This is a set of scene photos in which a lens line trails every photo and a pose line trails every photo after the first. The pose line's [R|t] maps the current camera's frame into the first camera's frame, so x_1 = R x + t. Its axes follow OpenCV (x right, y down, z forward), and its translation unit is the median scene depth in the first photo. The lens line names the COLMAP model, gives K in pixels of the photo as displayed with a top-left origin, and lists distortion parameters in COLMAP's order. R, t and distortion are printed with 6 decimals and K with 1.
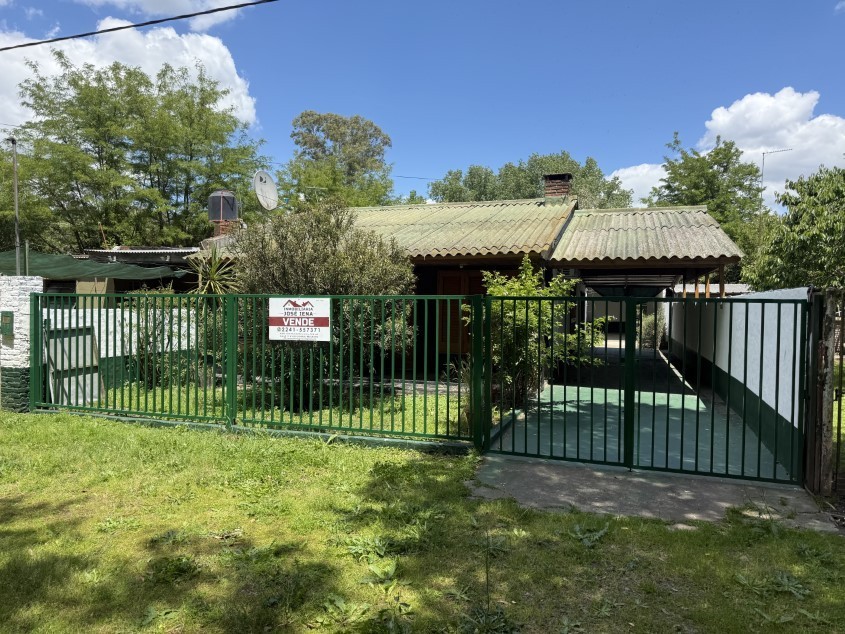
lens RADIAL K [[594.9, 0, 419.9], [0, 594.9, 313.4], [0, 0, 1]] dist [0.028578, -0.045094]
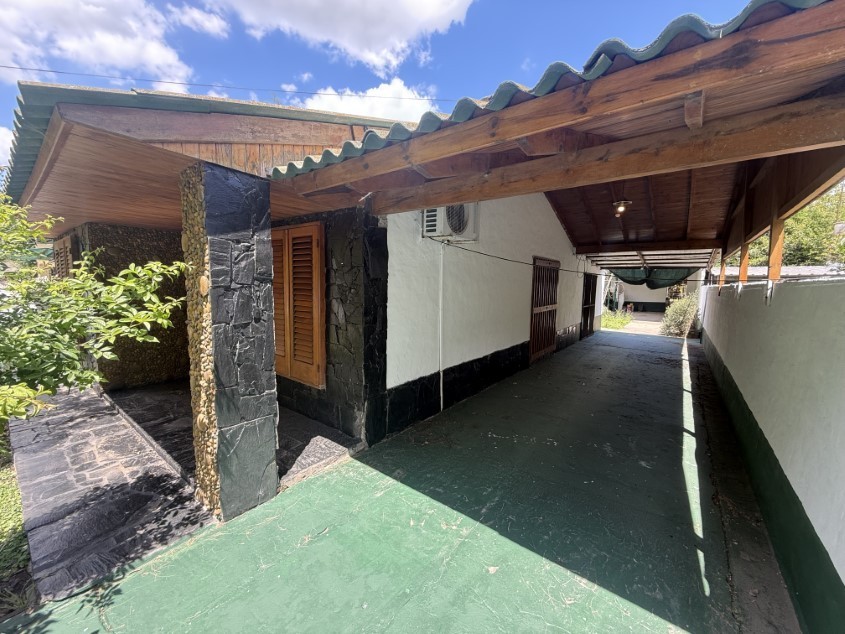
lens RADIAL K [[337.5, 0, 421.7], [0, 337.5, 318.2], [0, 0, 1]] dist [-0.000224, 0.000261]
pose [[0.947318, 0.040546, -0.317718, 0.479276], [-0.013449, 0.996116, 0.087022, -0.025081], [0.320012, -0.078164, 0.944184, 1.031140]]
